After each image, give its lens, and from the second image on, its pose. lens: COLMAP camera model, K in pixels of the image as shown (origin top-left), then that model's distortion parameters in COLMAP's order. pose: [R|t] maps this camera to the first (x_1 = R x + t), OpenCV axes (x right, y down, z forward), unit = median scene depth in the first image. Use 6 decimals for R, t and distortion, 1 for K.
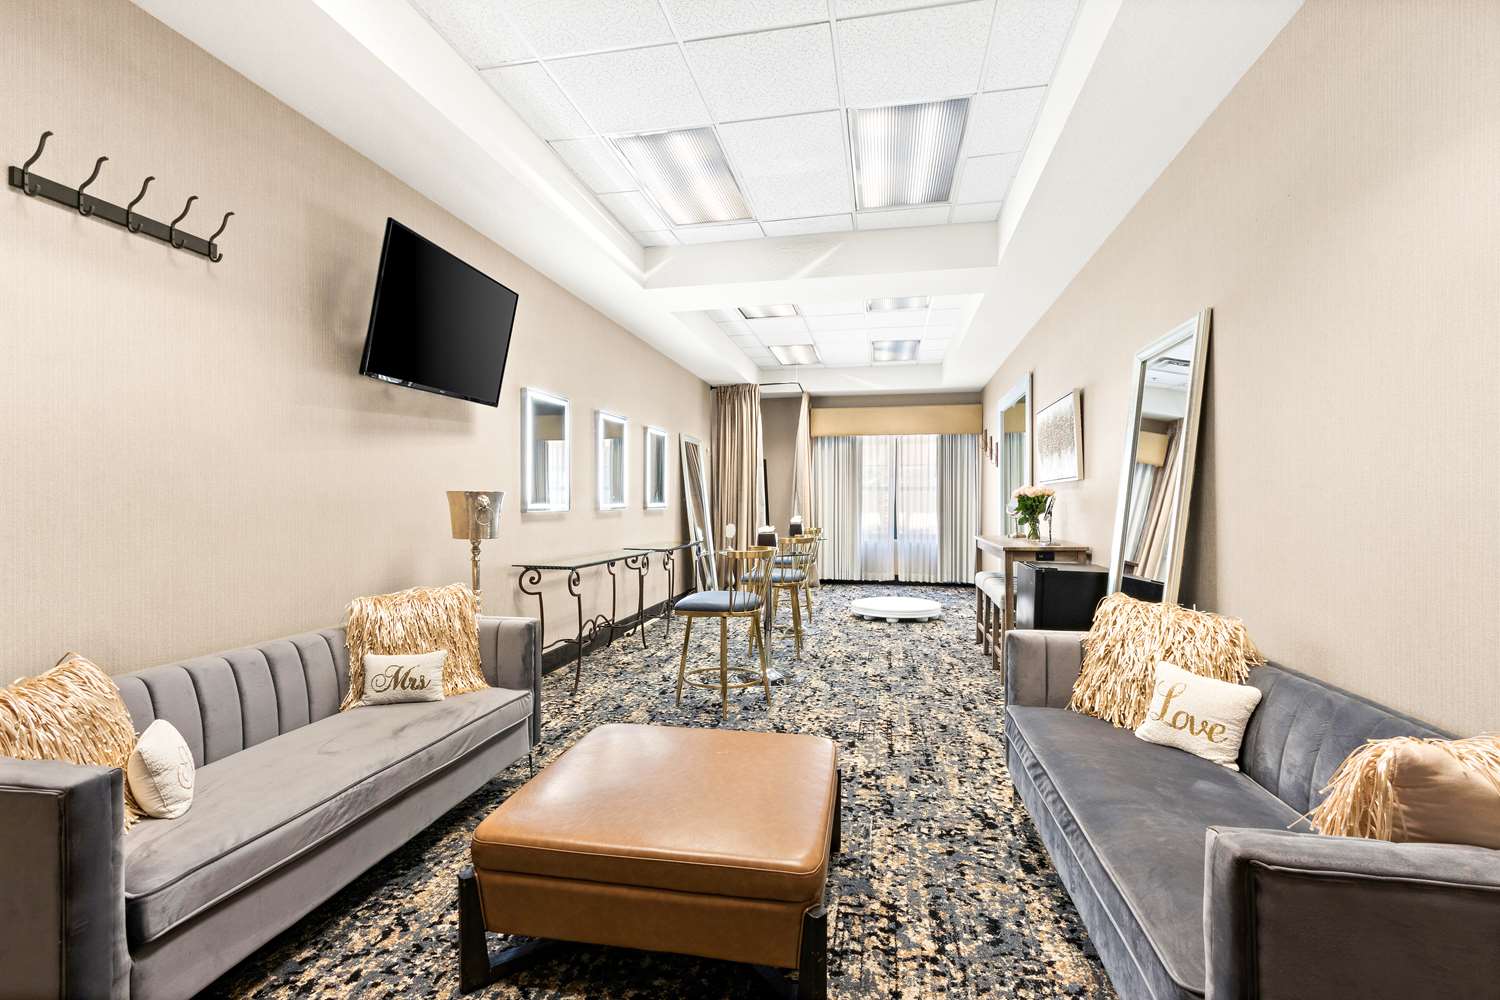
lens RADIAL K [[686.6, 0, 752.8], [0, 686.6, 505.8], [0, 0, 1]] dist [-0.015416, 0.001948]
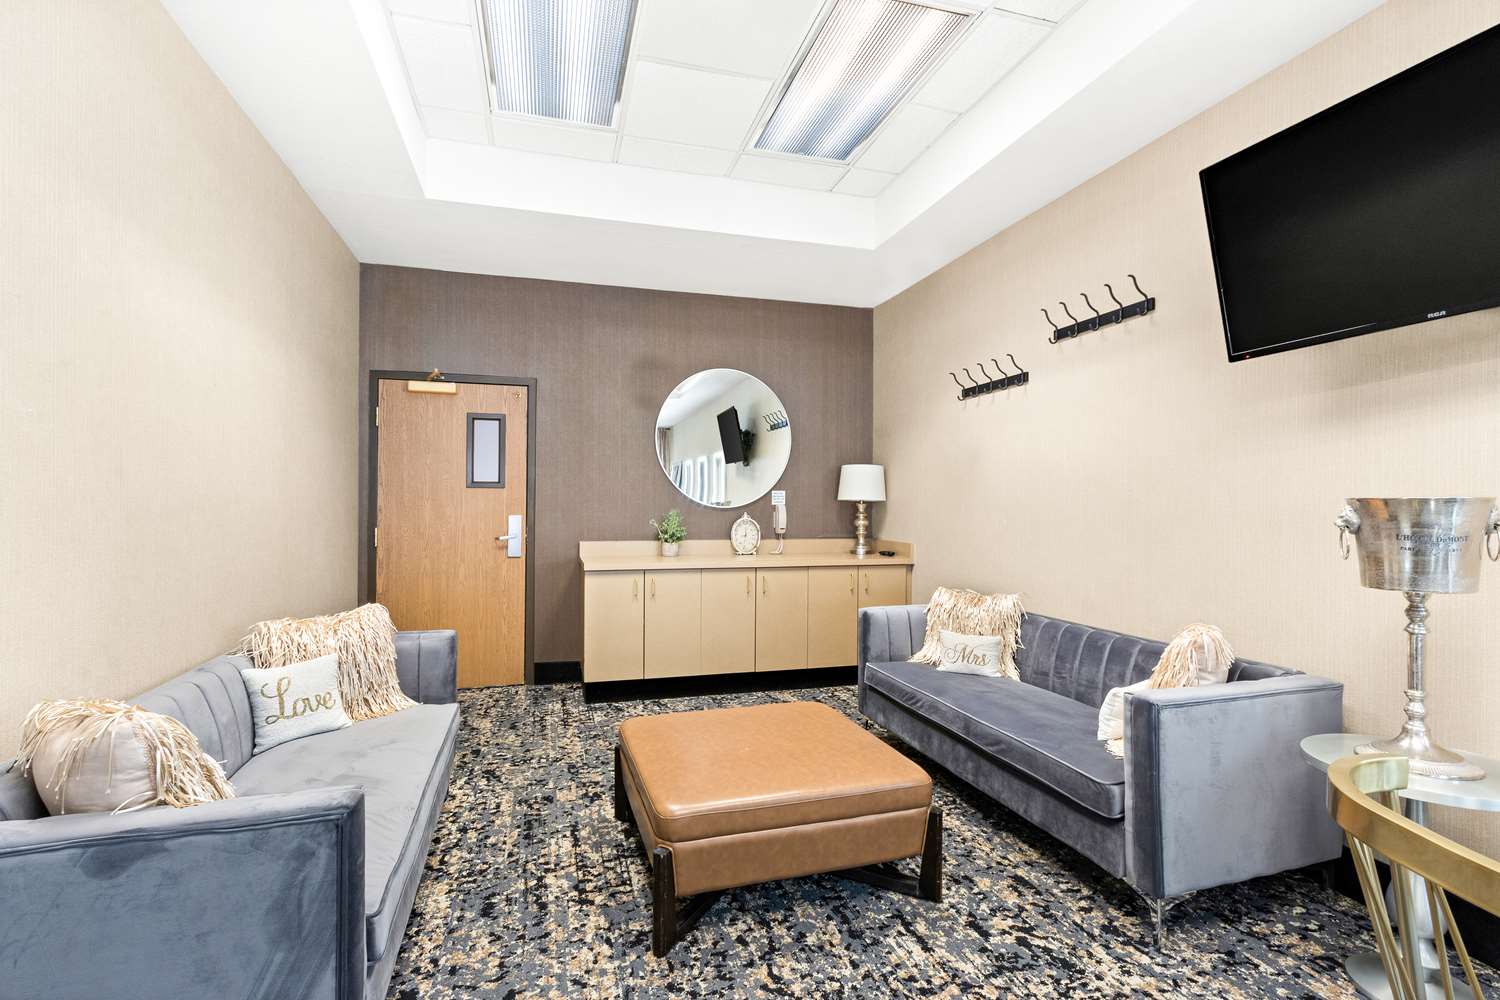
lens RADIAL K [[686.6, 0, 743.2], [0, 686.6, 503.5], [0, 0, 1]] dist [-0.015416, 0.001948]
pose [[-0.889889, -0.010210, -0.456063, 0.435412], [-0.010414, 0.999944, -0.002065, -0.018084], [0.456059, 0.002911, -0.889945, 1.984932]]
